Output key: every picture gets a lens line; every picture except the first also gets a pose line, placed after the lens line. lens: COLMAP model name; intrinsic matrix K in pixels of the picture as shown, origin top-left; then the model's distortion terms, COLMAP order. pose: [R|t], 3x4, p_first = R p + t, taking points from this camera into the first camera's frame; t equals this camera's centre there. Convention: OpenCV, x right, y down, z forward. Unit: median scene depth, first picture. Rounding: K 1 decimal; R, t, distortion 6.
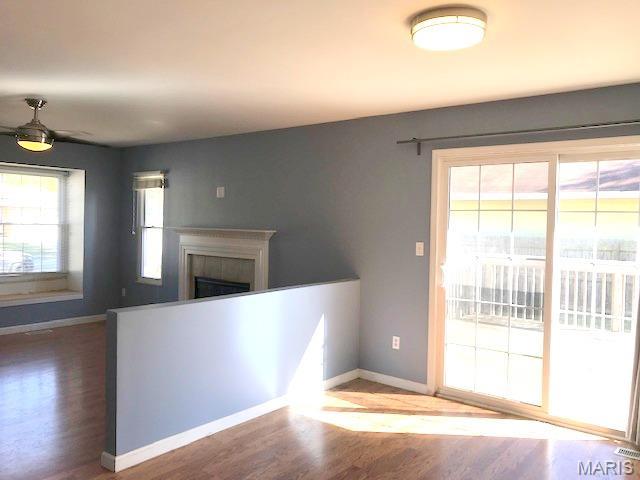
lens RADIAL K [[527.8, 0, 320.0], [0, 527.8, 240.0], [0, 0, 1]] dist [0.000102, 0.003606]
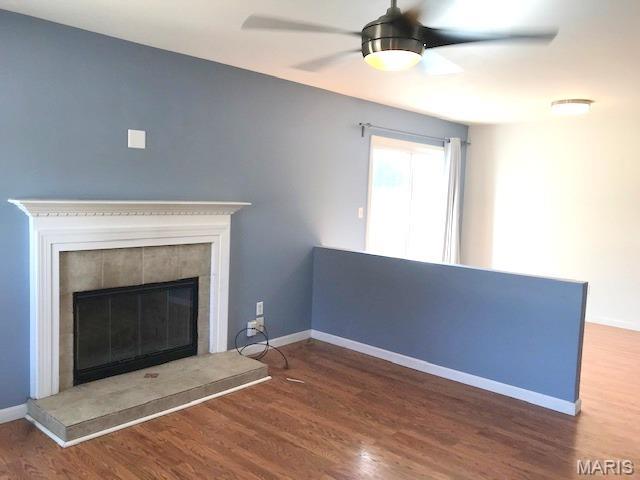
lens RADIAL K [[527.8, 0, 320.0], [0, 527.8, 240.0], [0, 0, 1]] dist [0.000102, 0.003606]
pose [[0.052454, -0.101922, 0.993409, -0.846106], [0.012371, 0.994768, 0.101408, -0.038351], [-0.998547, 0.006970, 0.053440, 0.828817]]
